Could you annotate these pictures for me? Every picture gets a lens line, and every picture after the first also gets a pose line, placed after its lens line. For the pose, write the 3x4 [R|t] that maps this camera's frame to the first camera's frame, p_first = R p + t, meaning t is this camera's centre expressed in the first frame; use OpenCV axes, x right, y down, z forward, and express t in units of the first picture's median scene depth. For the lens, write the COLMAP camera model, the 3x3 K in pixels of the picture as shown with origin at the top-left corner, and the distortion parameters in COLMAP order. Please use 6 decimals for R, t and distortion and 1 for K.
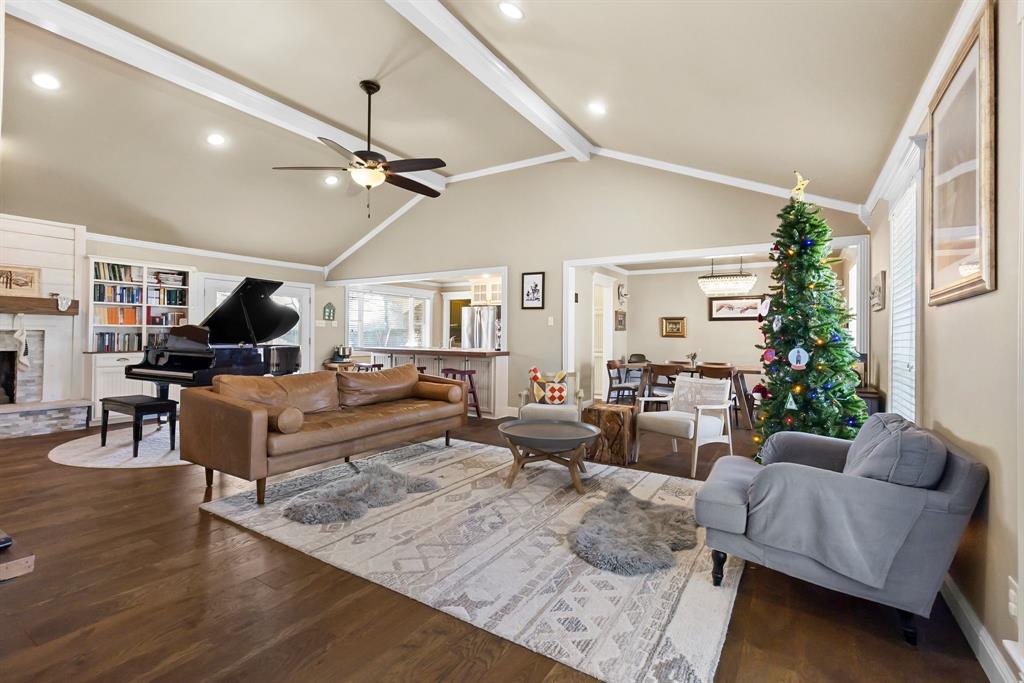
lens RADIAL K [[459.6, 0, 519.1], [0, 459.6, 323.0], [0, 0, 1]] dist [0.004861, -0.001005]
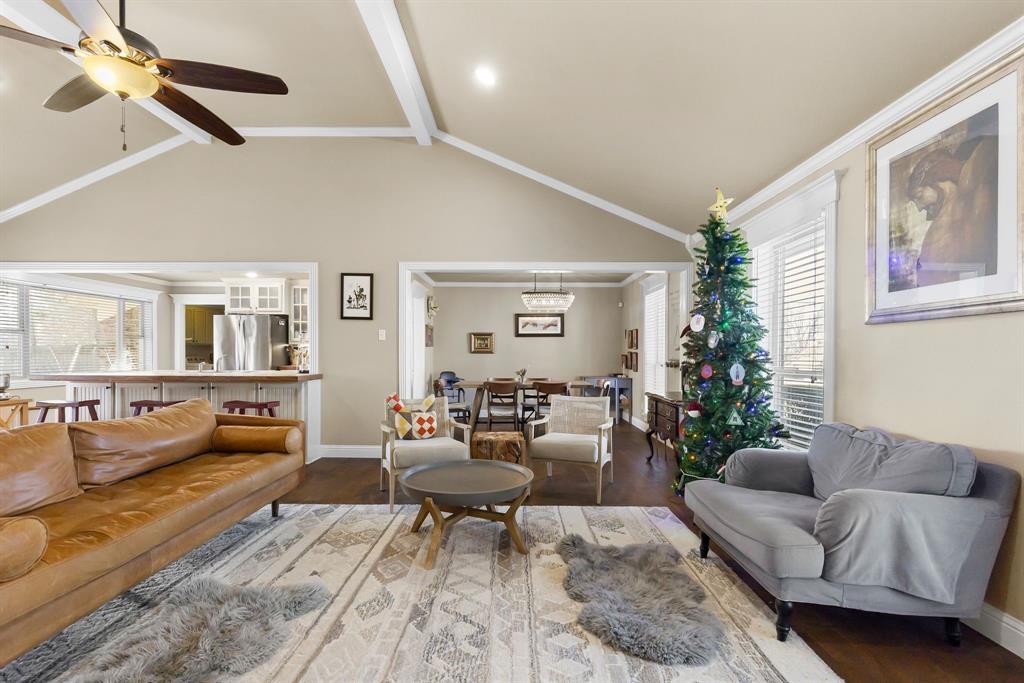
lens RADIAL K [[459.6, 0, 515.2], [0, 459.6, 350.7], [0, 0, 1]] dist [0.004861, -0.001005]
pose [[0.854777, -0.005492, 0.518966, -0.281180], [-0.007895, 0.999691, 0.023583, 0.005013], [-0.518935, -0.024256, 0.854470, 0.333332]]
